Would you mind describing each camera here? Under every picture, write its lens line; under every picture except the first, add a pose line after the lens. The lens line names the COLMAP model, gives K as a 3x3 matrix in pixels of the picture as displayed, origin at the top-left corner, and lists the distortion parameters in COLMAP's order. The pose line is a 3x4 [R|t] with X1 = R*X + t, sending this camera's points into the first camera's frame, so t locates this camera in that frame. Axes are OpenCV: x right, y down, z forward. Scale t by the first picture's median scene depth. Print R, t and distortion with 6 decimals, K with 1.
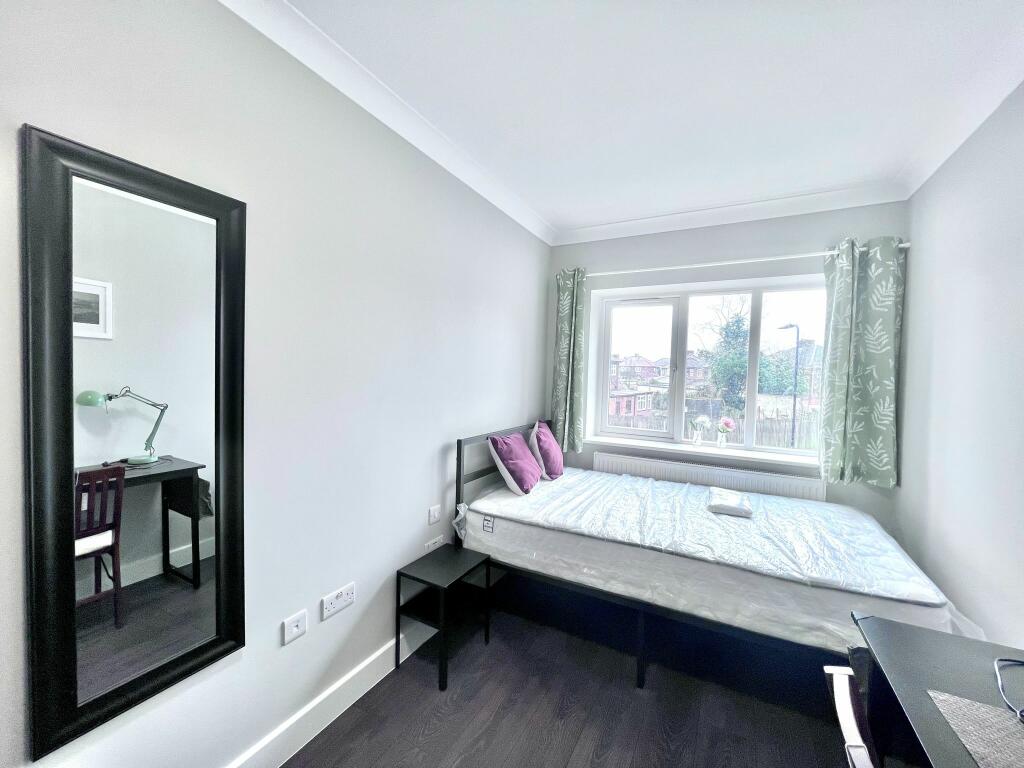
lens RADIAL K [[407.3, 0, 512.0], [0, 407.3, 386.5], [0, 0, 1]] dist [-0.002081, -0.000124]
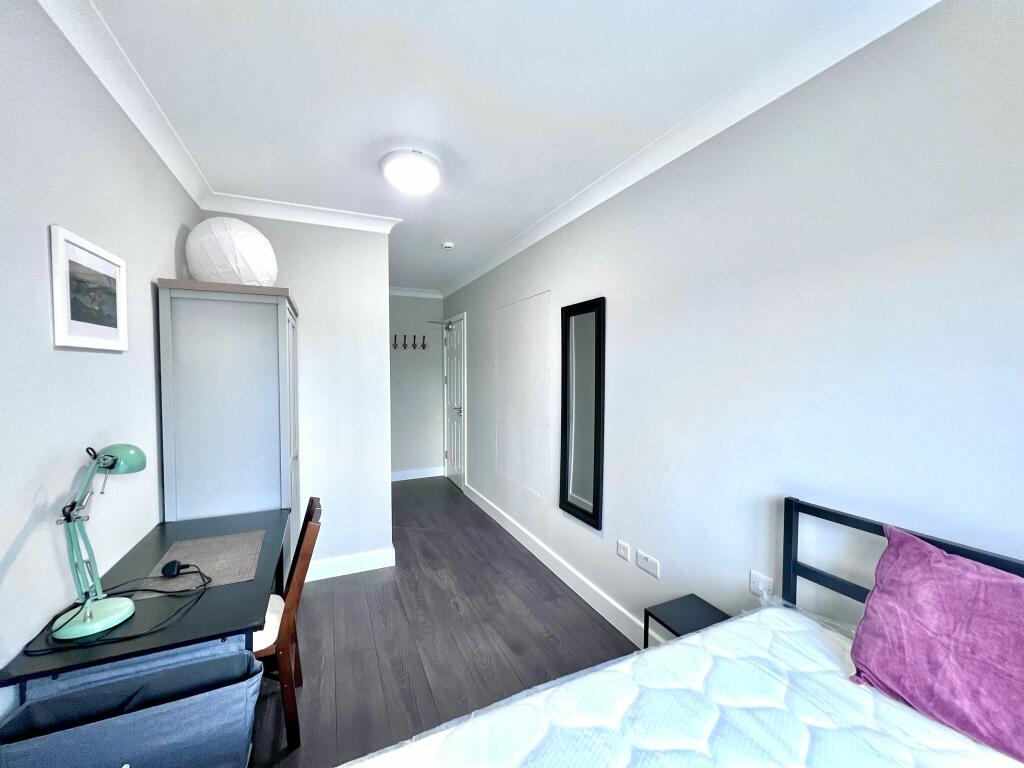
lens RADIAL K [[407.3, 0, 512.0], [0, 407.3, 386.5], [0, 0, 1]] dist [-0.002081, -0.000124]
pose [[-0.595077, 0.004303, -0.803658, 0.594444], [-0.043508, 0.998347, 0.037562, -0.044759], [0.802490, 0.057318, -0.593905, 0.953474]]
